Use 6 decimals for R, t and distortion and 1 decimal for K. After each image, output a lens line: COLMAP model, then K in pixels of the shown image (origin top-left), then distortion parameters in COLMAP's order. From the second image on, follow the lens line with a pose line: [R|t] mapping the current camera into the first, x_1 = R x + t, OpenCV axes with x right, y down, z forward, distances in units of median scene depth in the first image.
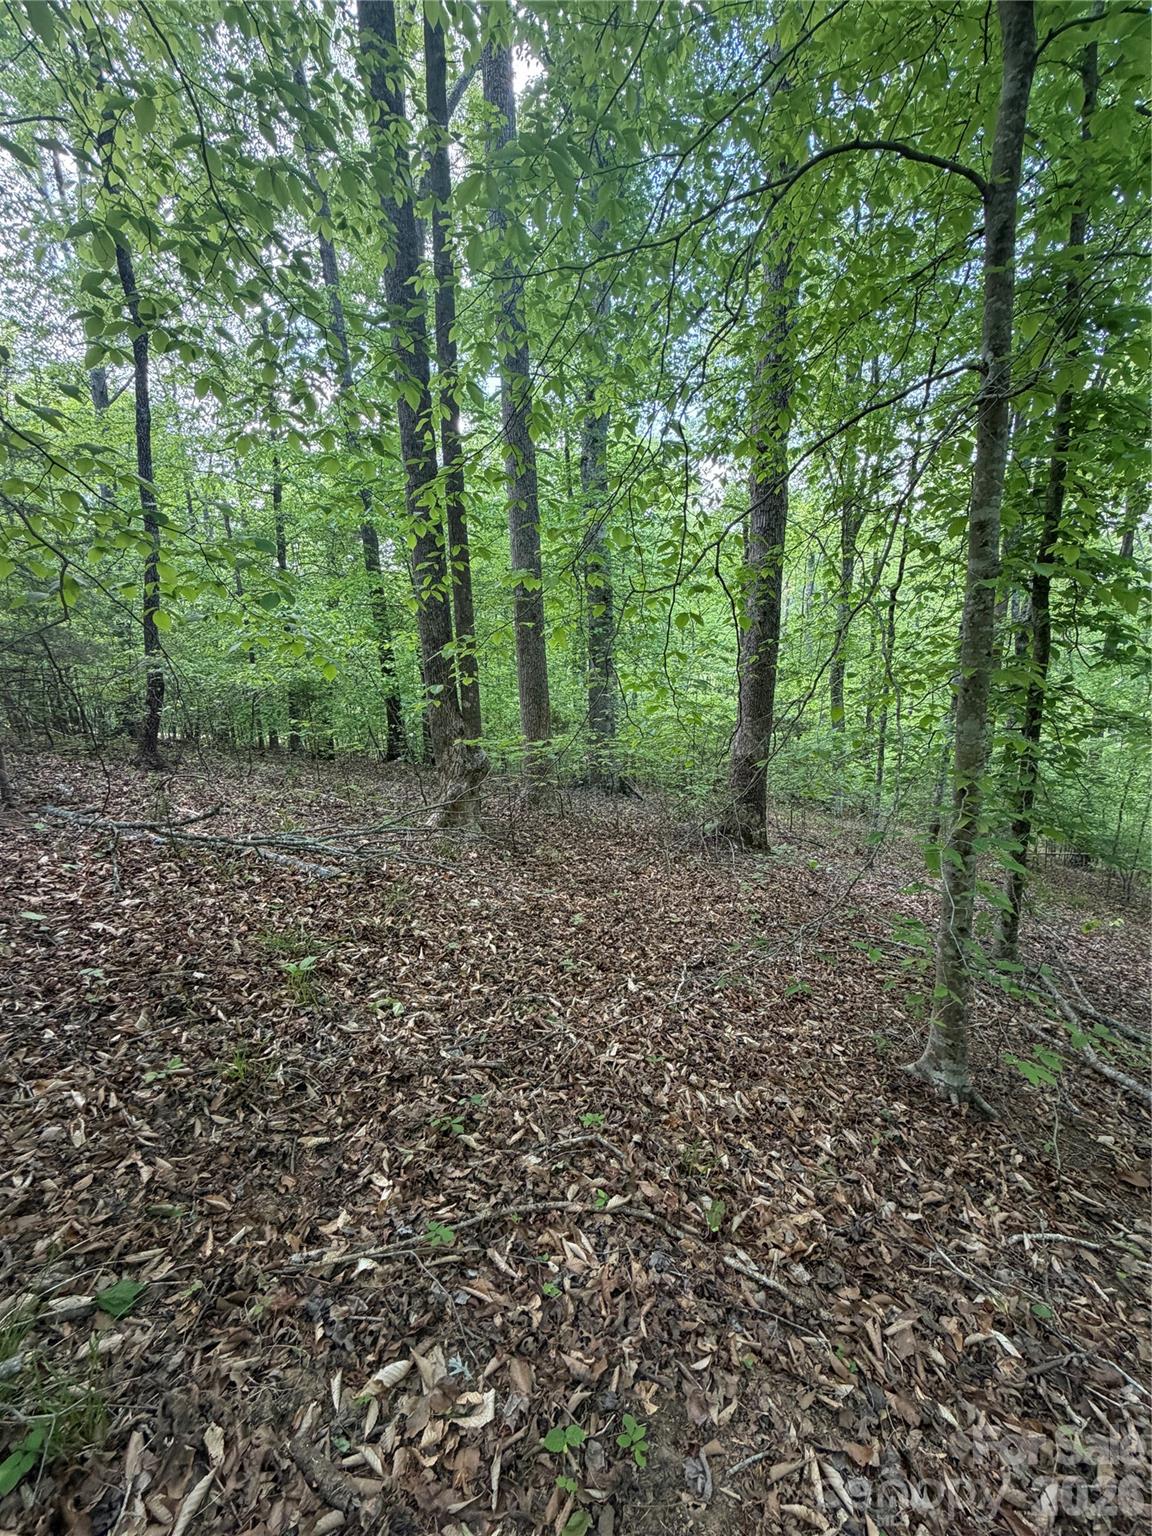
lens RADIAL K [[613.7, 0, 577.9], [0, 613.7, 768.3], [0, 0, 1]] dist [0.001027, 0.000419]
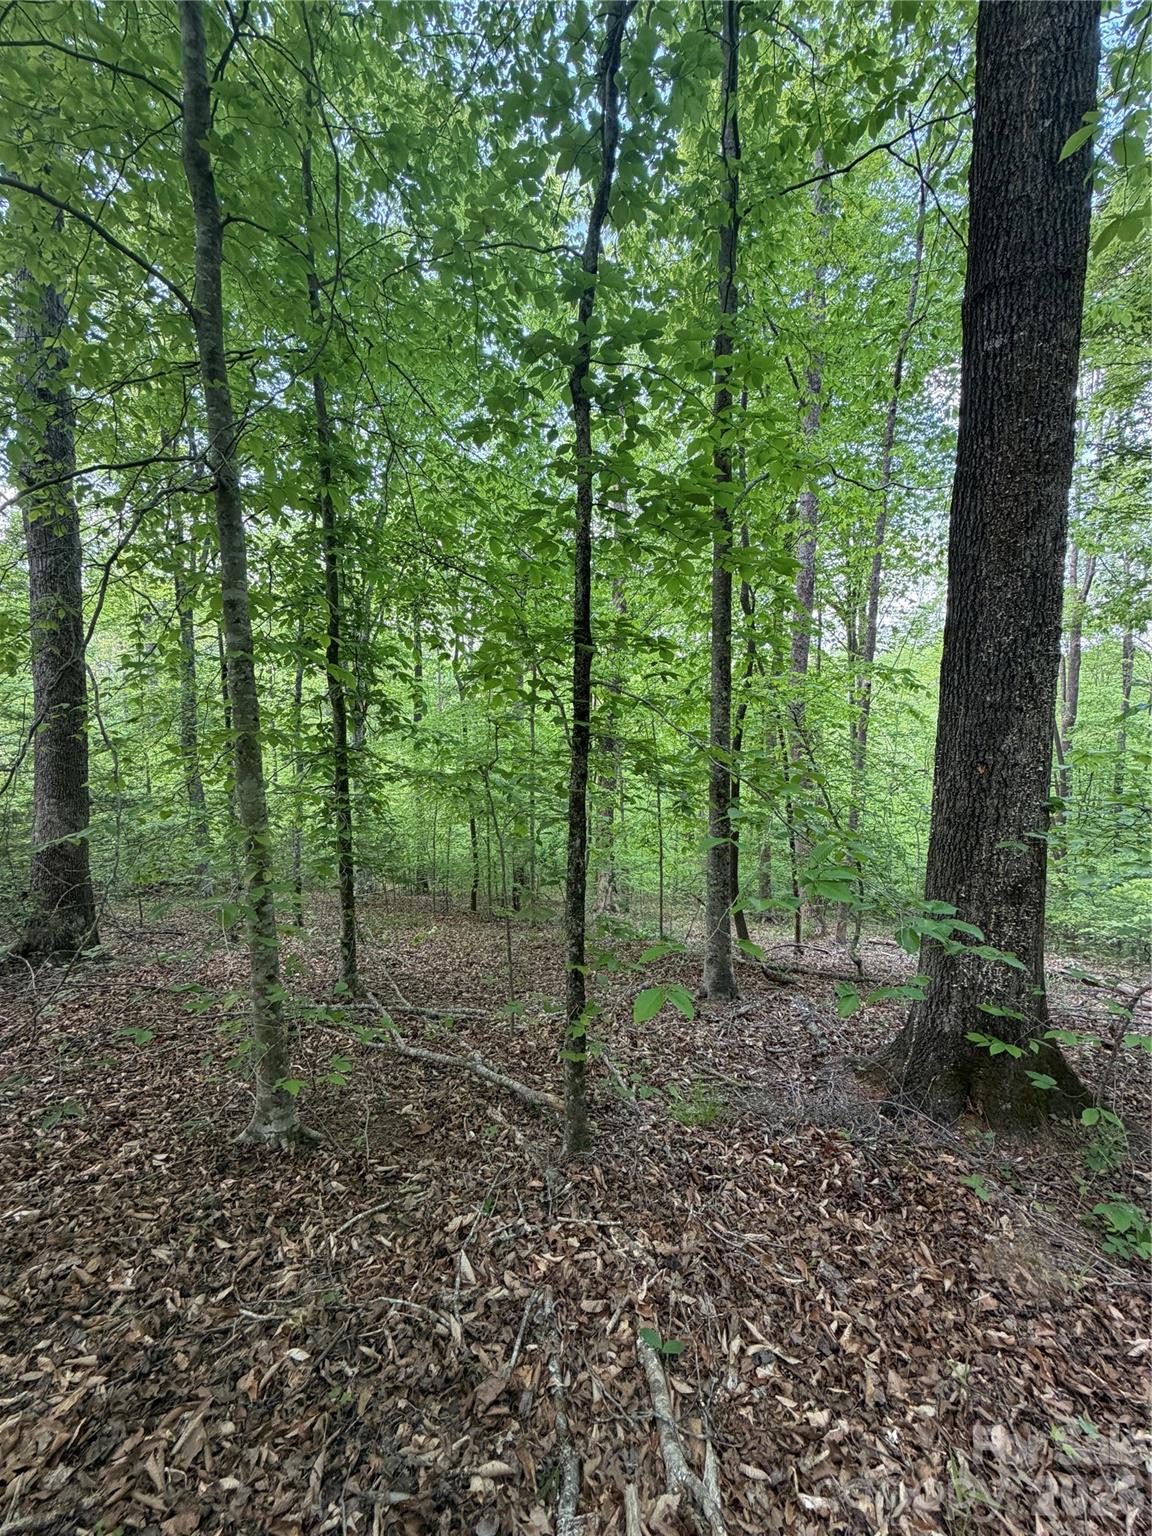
lens RADIAL K [[613.7, 0, 576.8], [0, 613.7, 764.4], [0, 0, 1]] dist [0.001027, 0.000419]
pose [[0.584587, -0.053050, 0.809595, 0.133422], [0.147911, 0.988106, -0.042055, 0.032825], [-0.797735, 0.144333, 0.585481, -0.121783]]
